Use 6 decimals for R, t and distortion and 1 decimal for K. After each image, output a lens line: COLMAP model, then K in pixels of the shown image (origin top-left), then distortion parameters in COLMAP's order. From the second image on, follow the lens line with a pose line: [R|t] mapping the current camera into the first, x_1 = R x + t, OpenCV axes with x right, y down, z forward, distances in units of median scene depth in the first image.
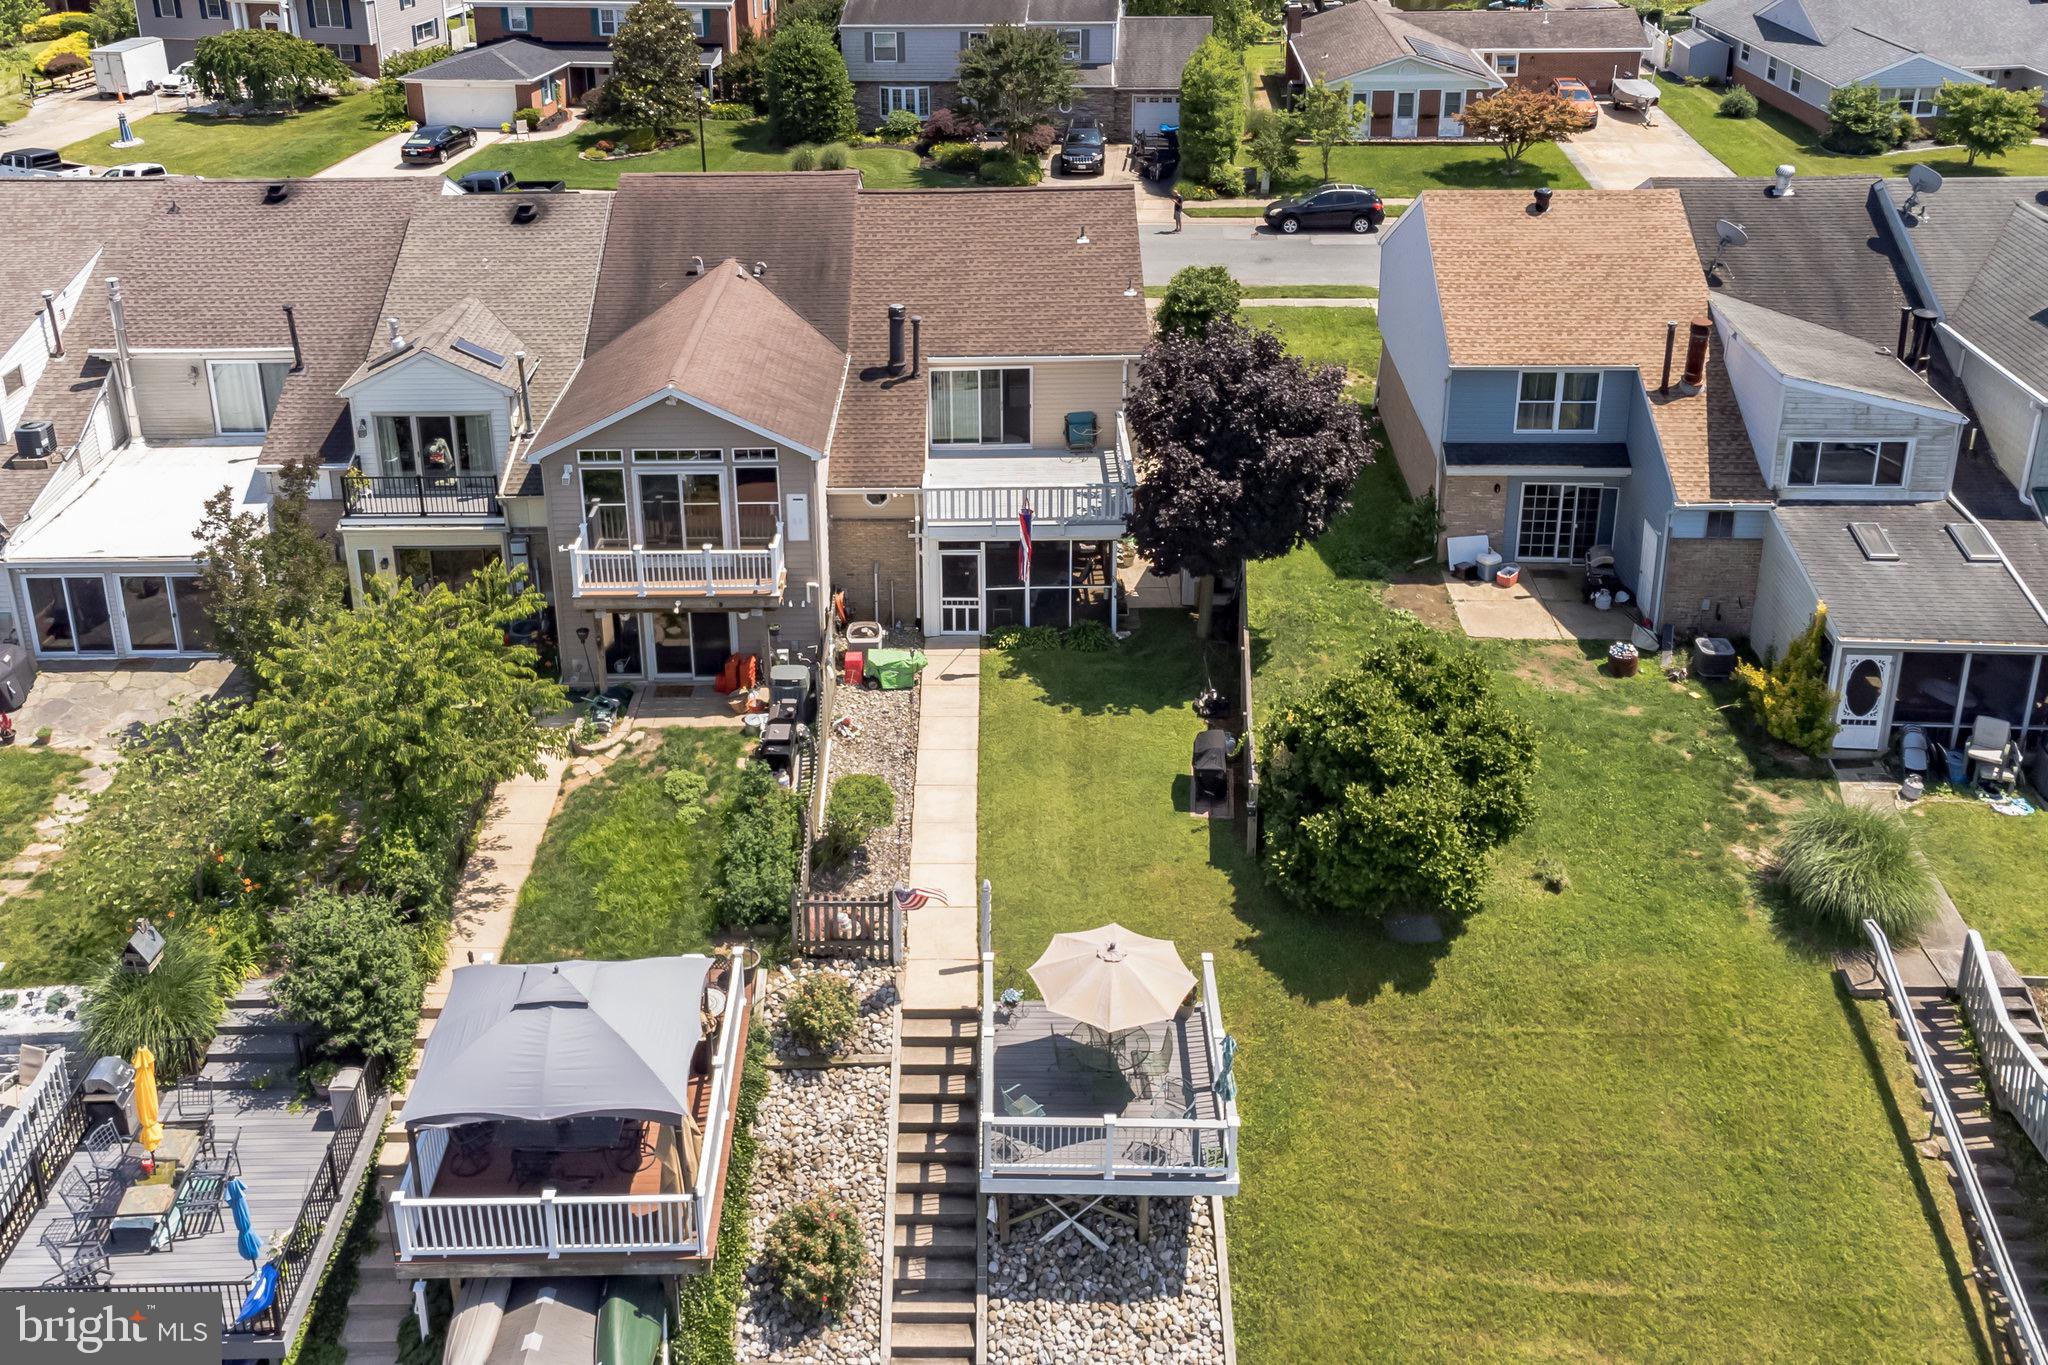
lens RADIAL K [[1471.8, 0, 1026.7], [0, 1471.8, 636.5], [0, 0, 1]] dist [0.044679, -0.000285]
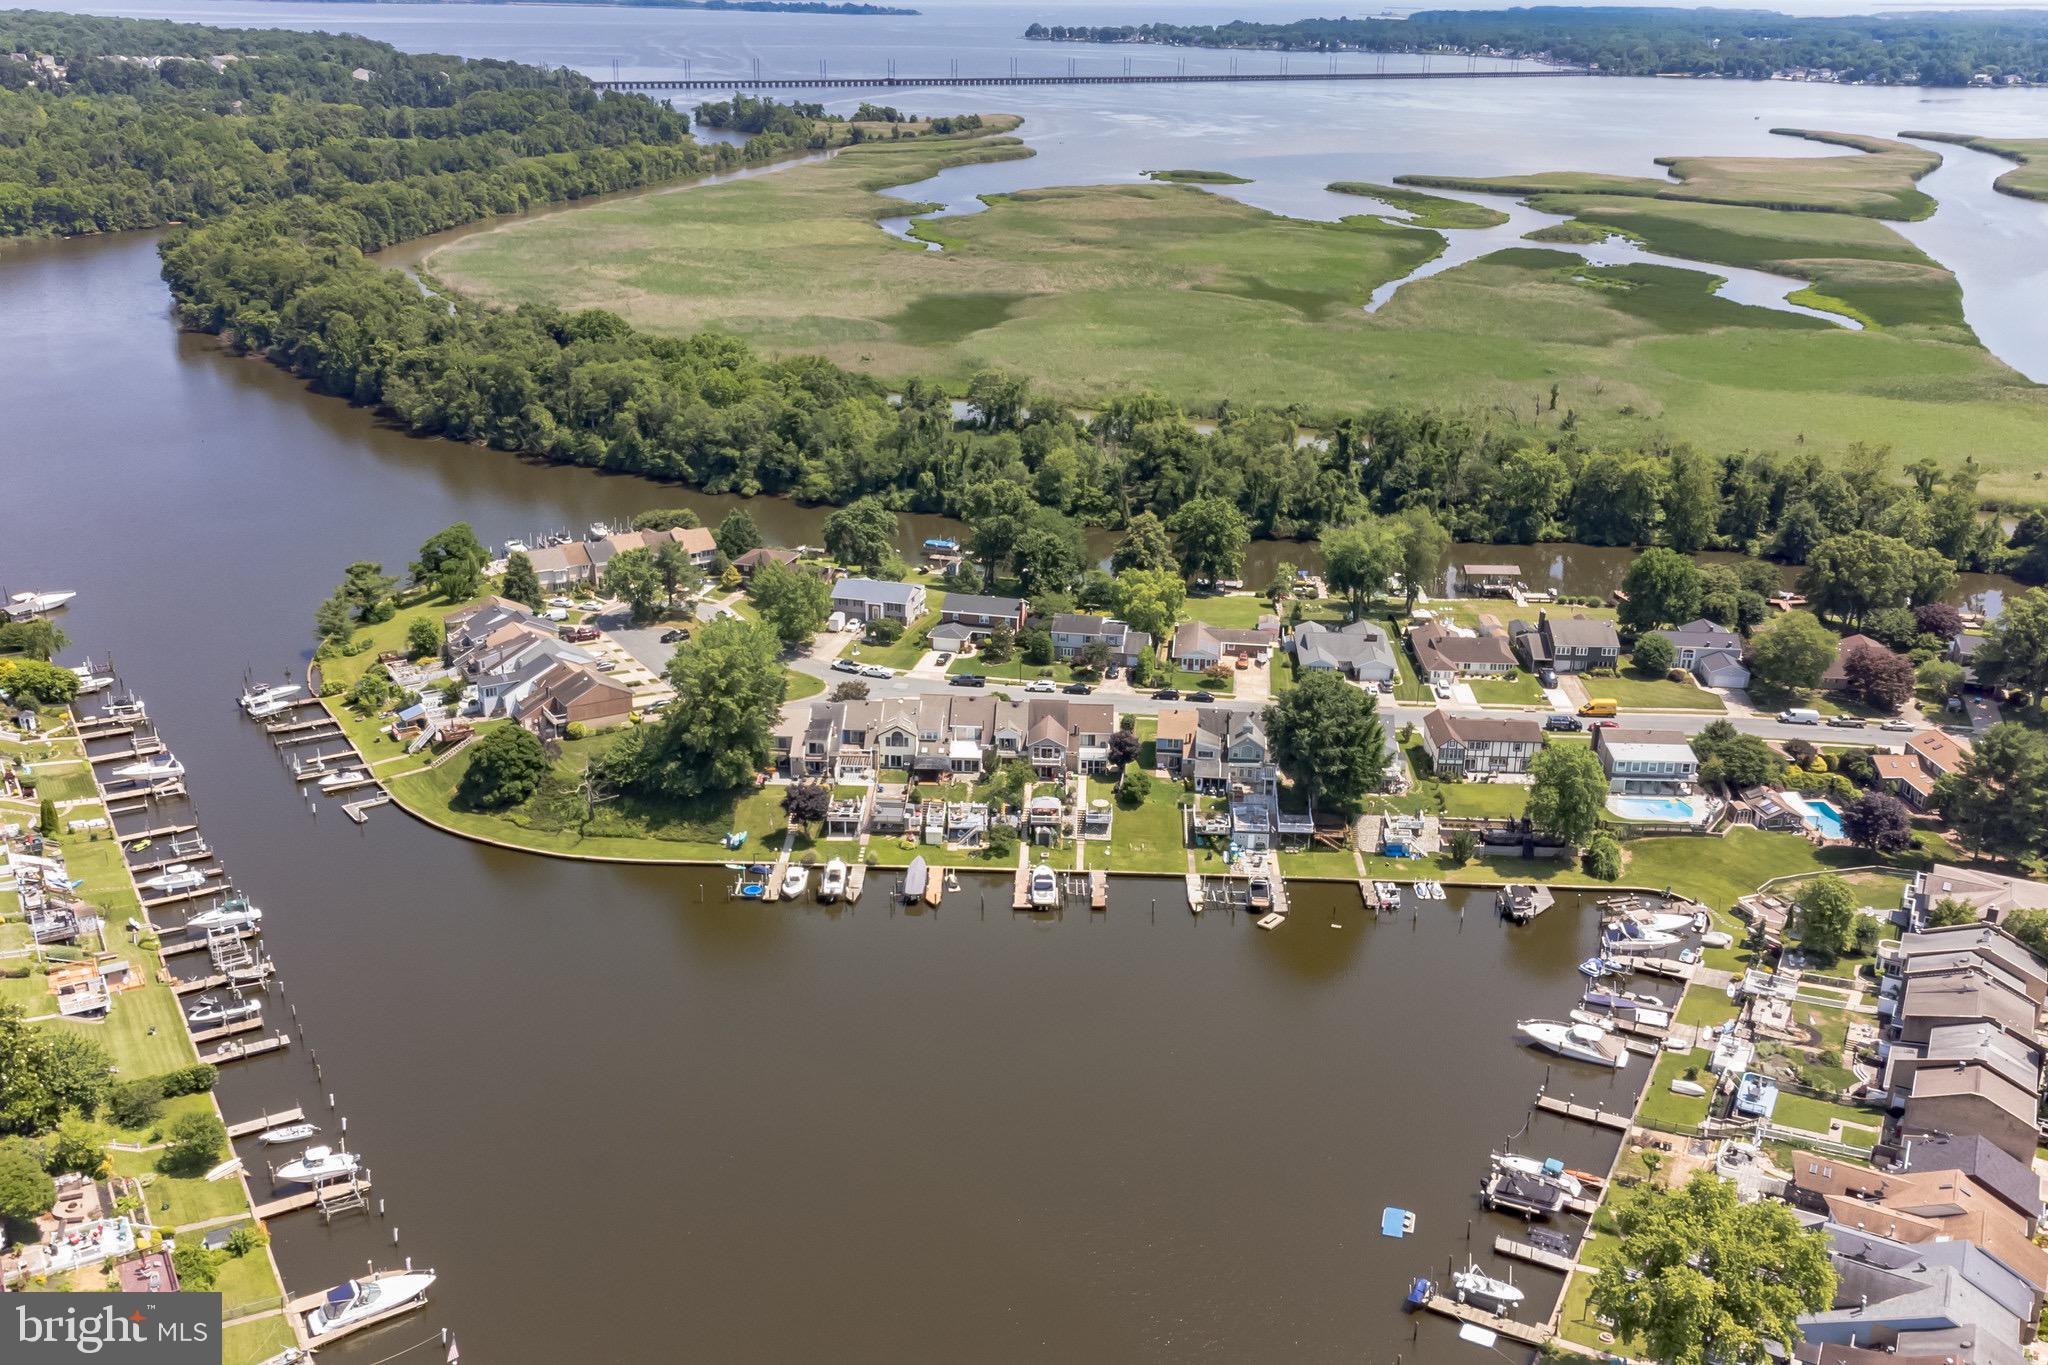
lens RADIAL K [[1471.8, 0, 1026.7], [0, 1471.8, 636.5], [0, 0, 1]] dist [0.044679, -0.000285]
pose [[0.997637, 0.037445, -0.057611, 0.062333], [-0.047777, 0.980626, -0.189972, 0.689916], [0.049382, 0.192276, 0.980098, -5.872200]]
